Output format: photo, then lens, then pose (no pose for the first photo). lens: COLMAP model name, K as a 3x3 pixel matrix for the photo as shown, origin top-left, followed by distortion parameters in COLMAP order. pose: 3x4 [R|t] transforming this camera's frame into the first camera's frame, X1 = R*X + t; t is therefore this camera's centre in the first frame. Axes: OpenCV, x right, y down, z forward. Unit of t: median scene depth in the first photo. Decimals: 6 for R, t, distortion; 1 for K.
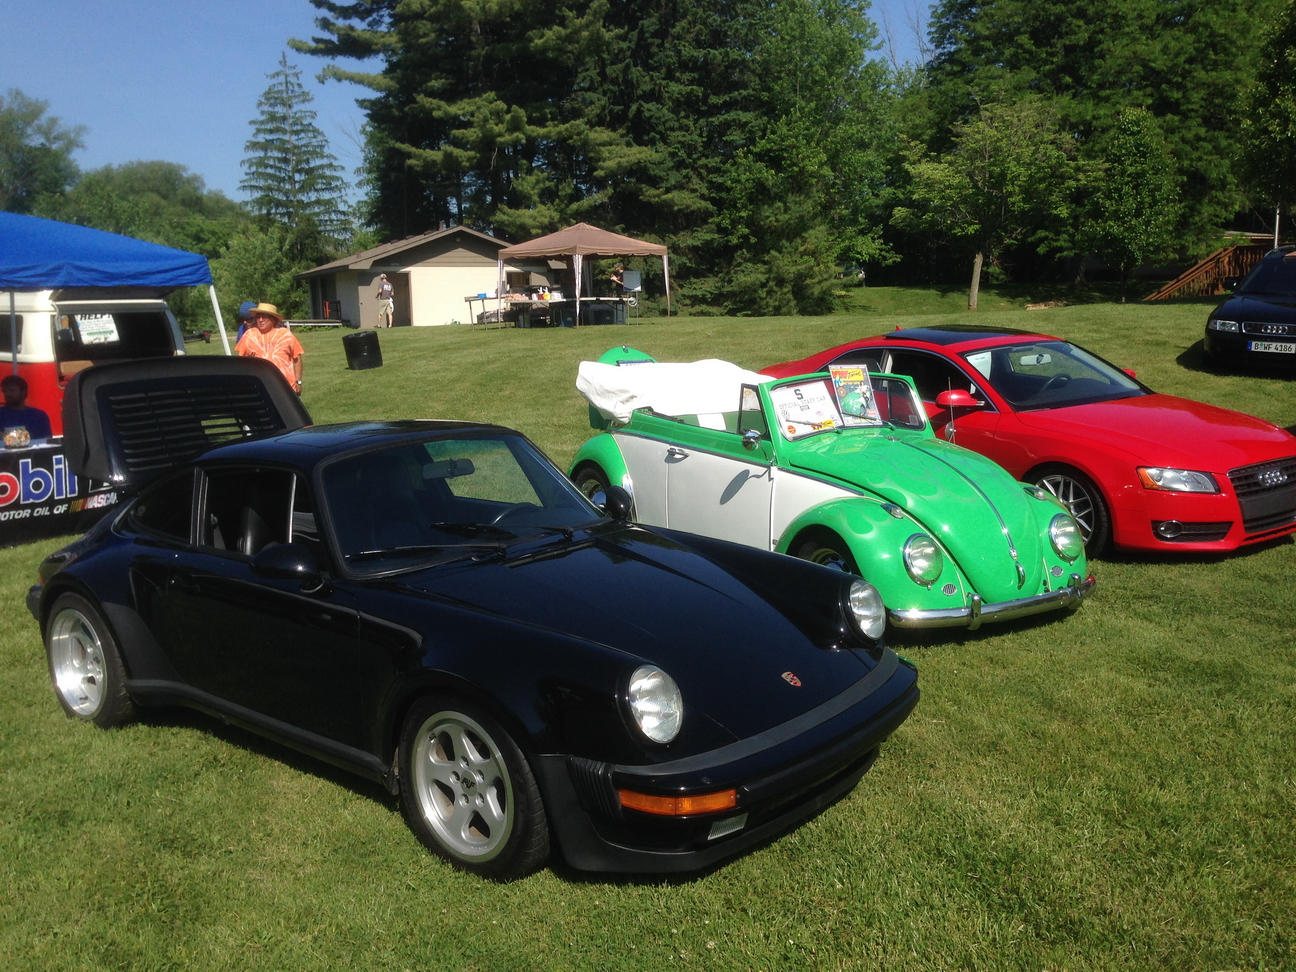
lens RADIAL K [[1181.5, 0, 648.0], [0, 1181.5, 486.0], [0, 0, 1]] dist [0.111900, -0.234178]
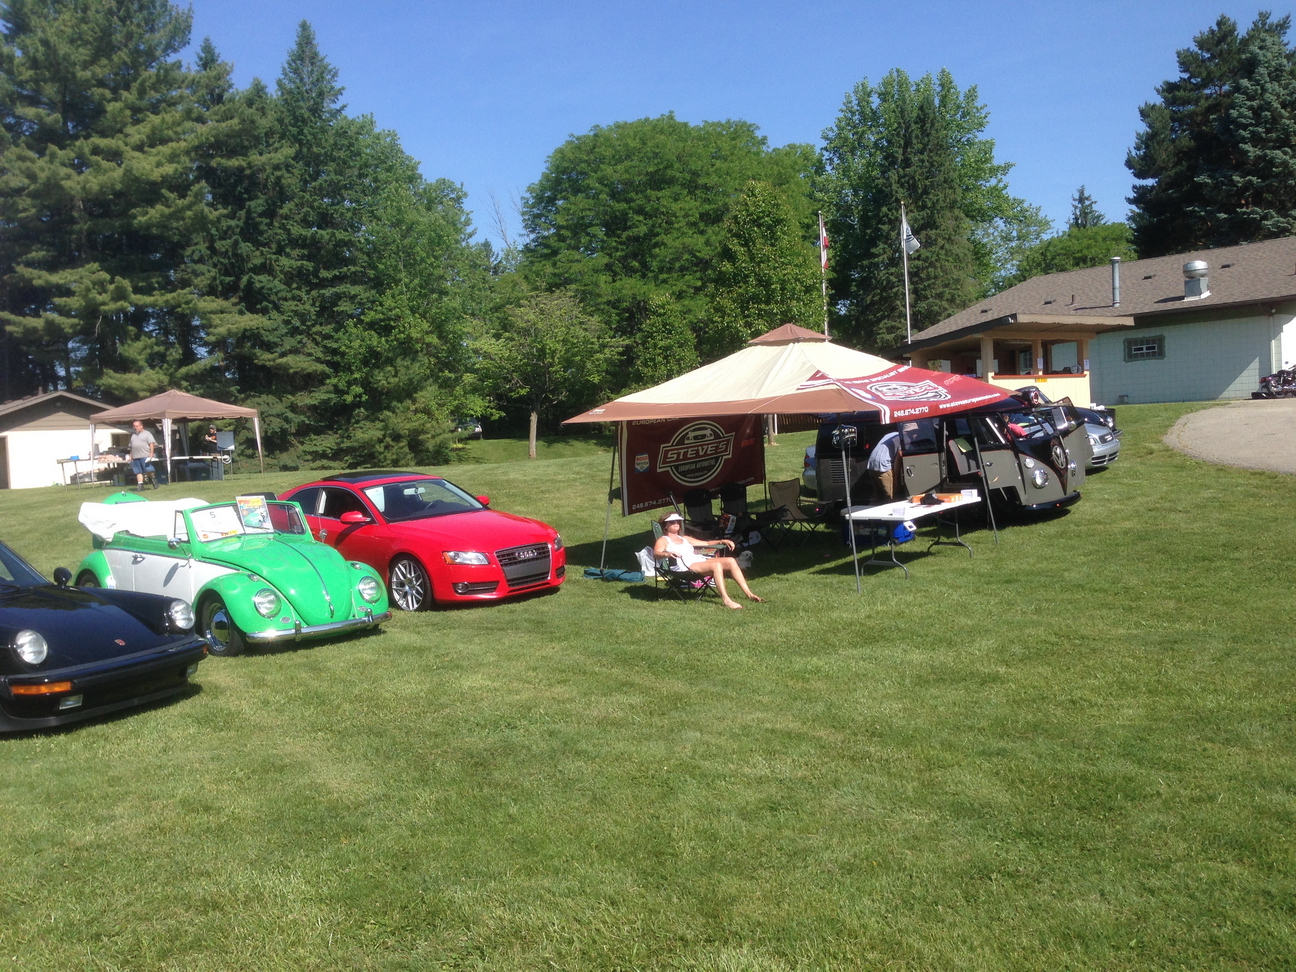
lens RADIAL K [[1174.4, 0, 648.0], [0, 1174.4, 486.0], [0, 0, 1]] dist [0.144873, -0.258862]
pose [[0.959667, -0.034933, 0.278960, 0.030152], [0.069825, 0.990776, -0.116138, 0.013984], [-0.272329, 0.130932, 0.953254, -0.087930]]
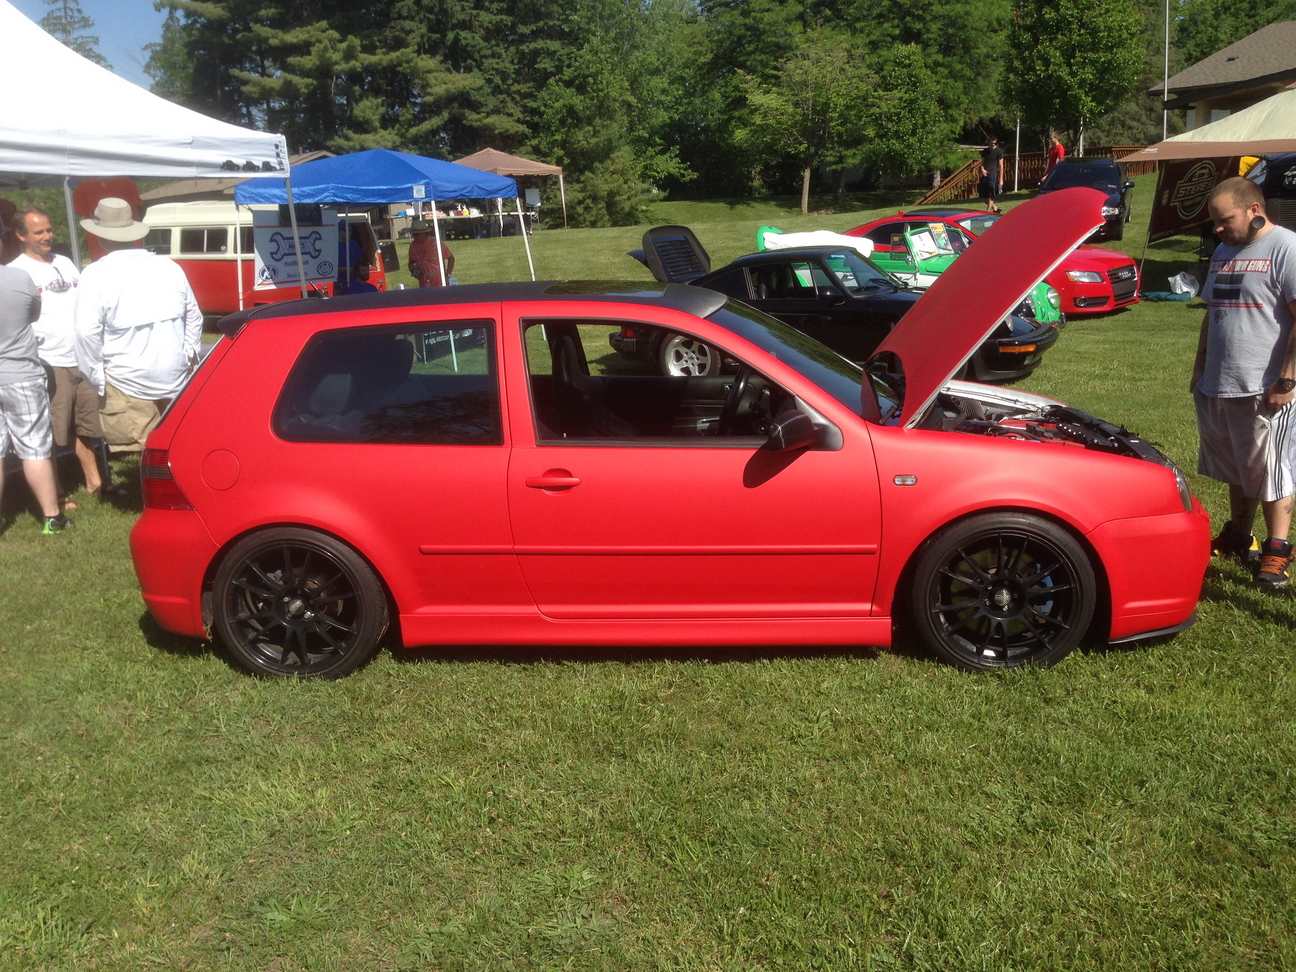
lens RADIAL K [[1174.4, 0, 648.0], [0, 1174.4, 486.0], [0, 0, 1]] dist [0.144873, -0.258862]
pose [[0.974852, -0.077171, 0.209067, -0.095269], [0.063606, 0.995457, 0.070855, 0.020702], [-0.213585, -0.055776, 0.975331, -0.108857]]
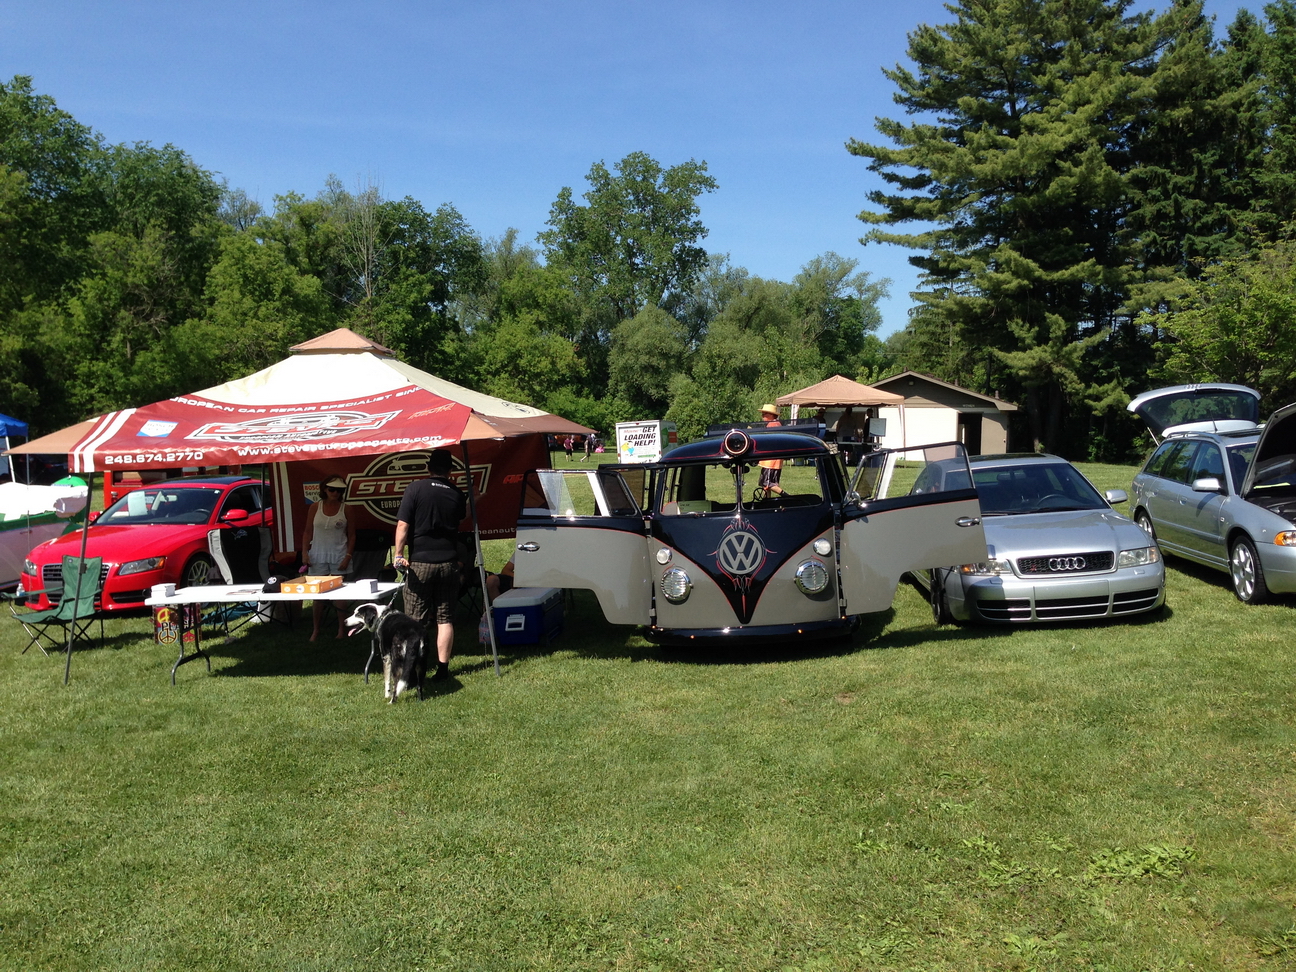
lens RADIAL K [[1174.4, 0, 648.0], [0, 1174.4, 486.0], [0, 0, 1]] dist [0.144873, -0.258862]
pose [[0.763900, 0.051263, -0.643296, 0.285953], [-0.118345, 0.991063, -0.061557, -0.015612], [0.634391, 0.123154, 0.763139, 0.025592]]
